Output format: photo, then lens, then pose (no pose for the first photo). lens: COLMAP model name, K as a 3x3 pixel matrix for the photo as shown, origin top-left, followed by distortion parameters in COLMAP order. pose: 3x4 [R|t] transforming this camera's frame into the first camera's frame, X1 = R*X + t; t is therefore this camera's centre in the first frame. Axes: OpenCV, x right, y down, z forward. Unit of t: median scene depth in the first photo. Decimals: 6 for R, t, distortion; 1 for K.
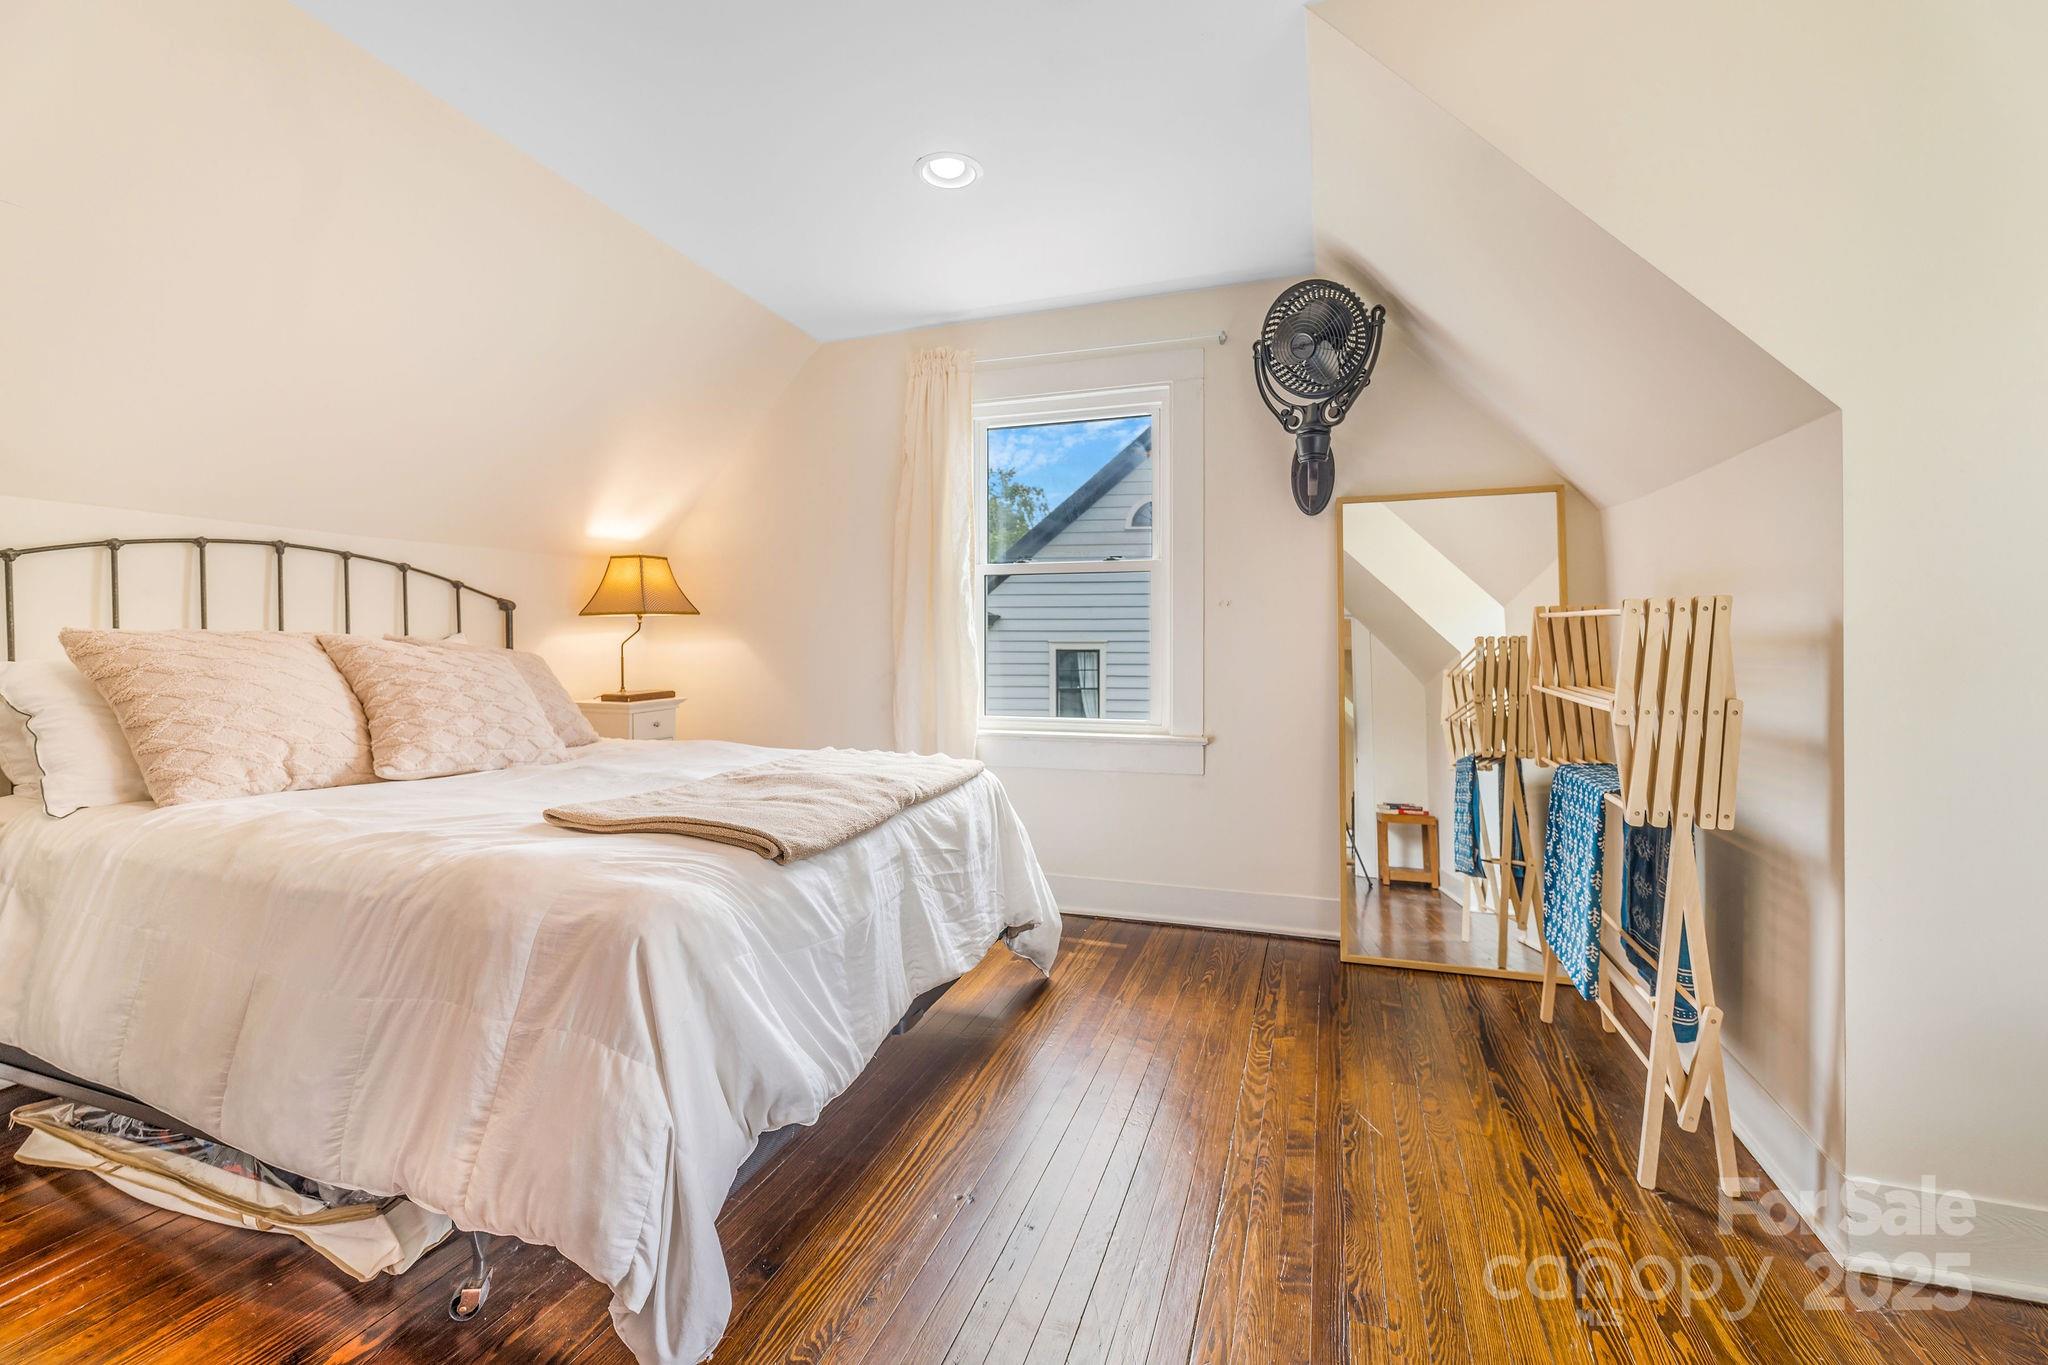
lens RADIAL K [[863.3, 0, 1023.1], [0, 863.3, 607.6], [0, 0, 1]] dist [0.010248, -0.006247]
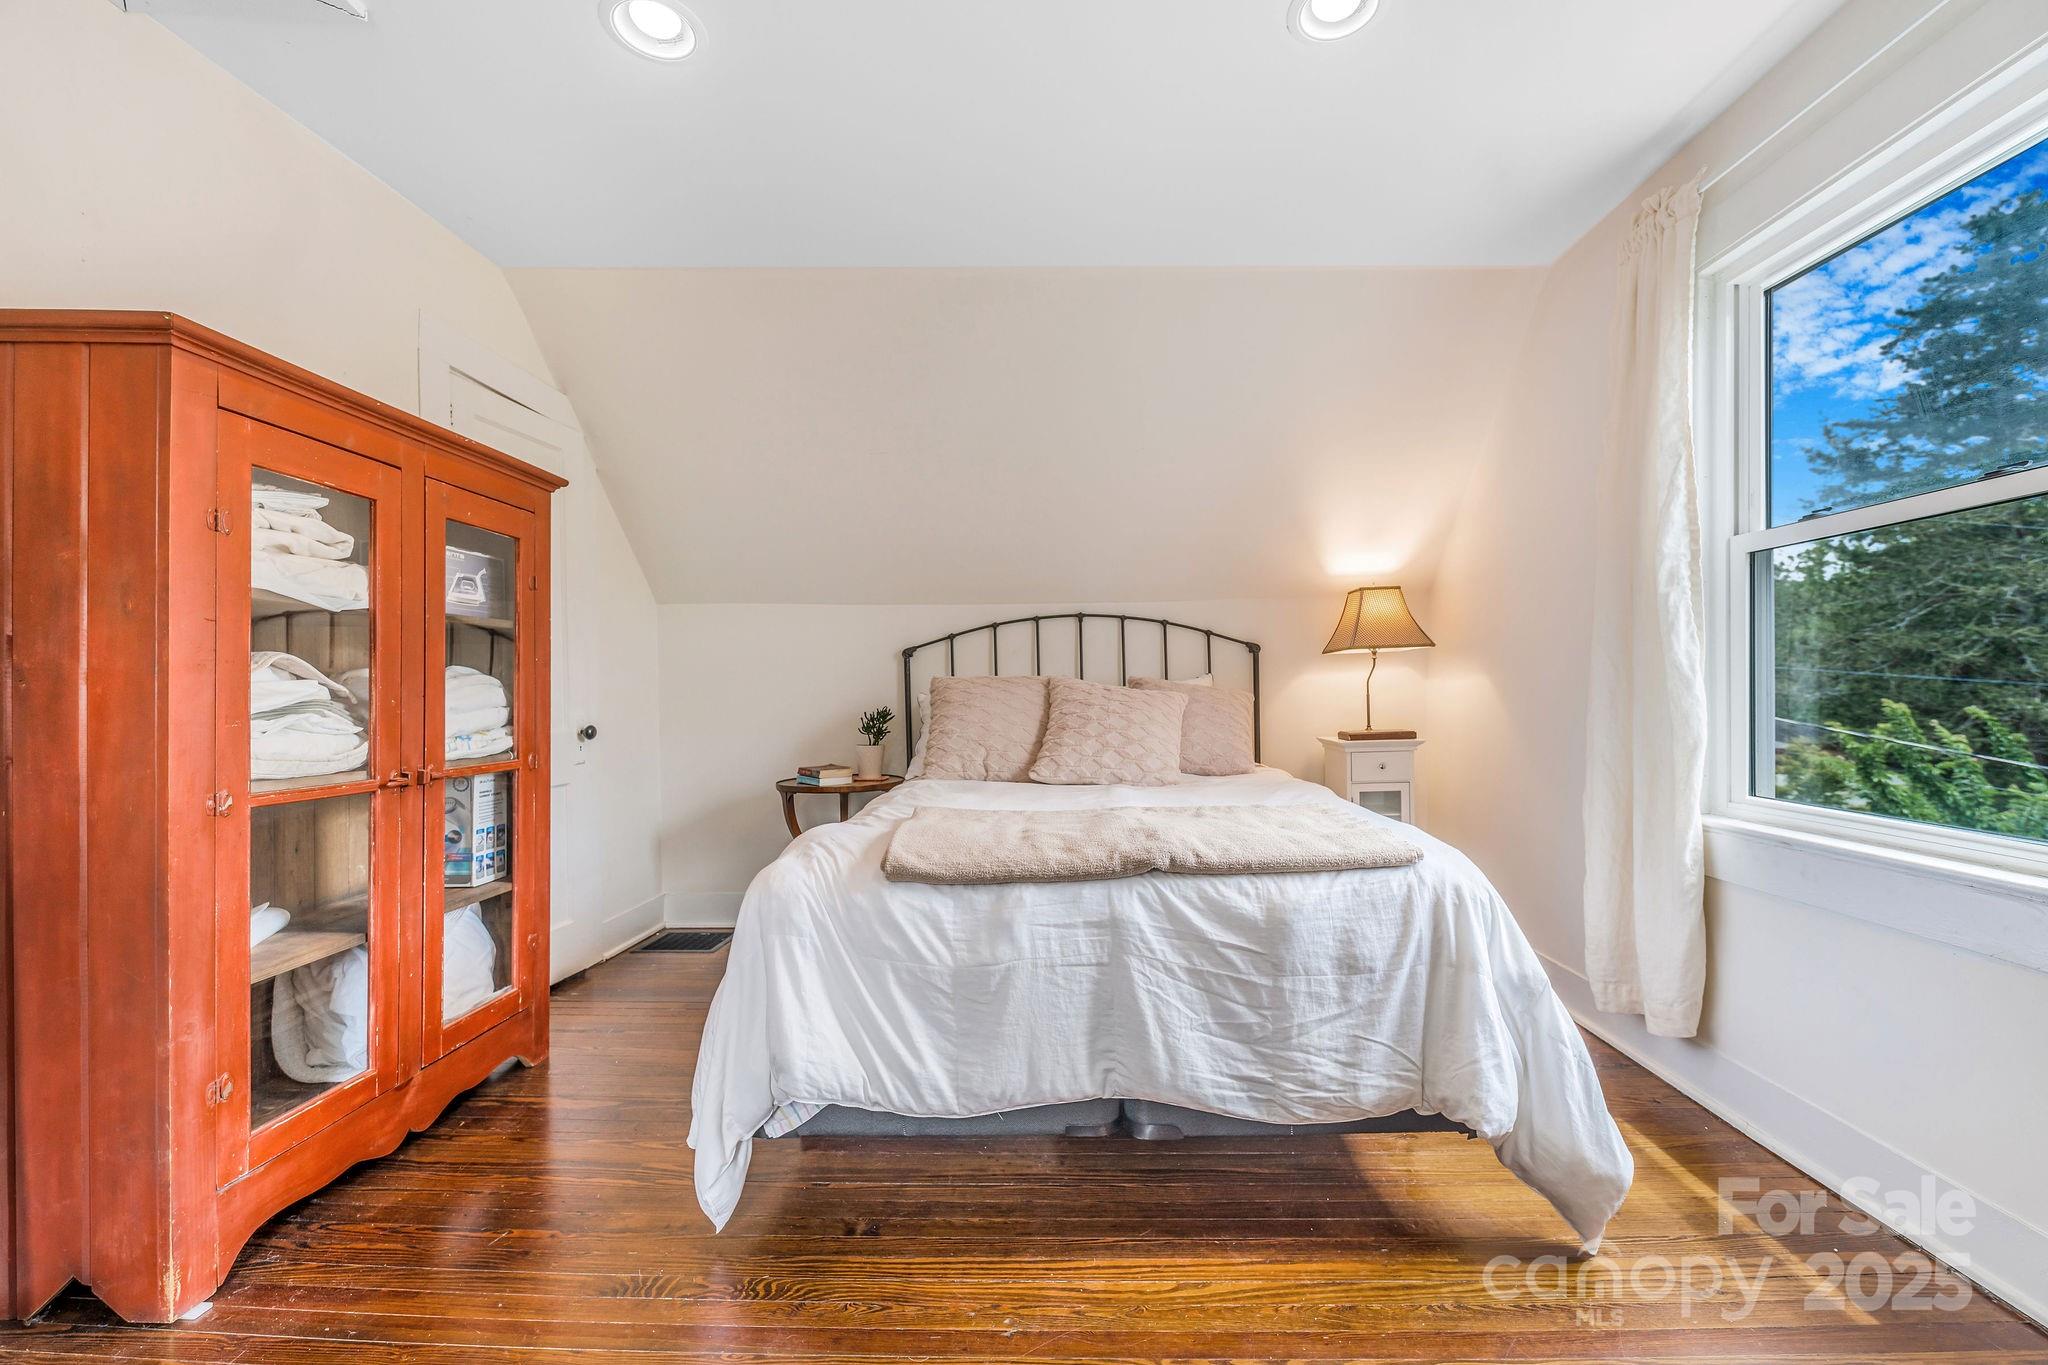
lens RADIAL K [[848.0, 0, 1024.0], [0, 848.0, 682.5], [0, 0, 1]] dist [0.010853, -0.005856]
pose [[0.297484, -0.012717, -0.954642, 0.525427], [0.050908, 0.998700, 0.002560, 0.035159], [0.953369, -0.049361, 0.297745, 0.561837]]
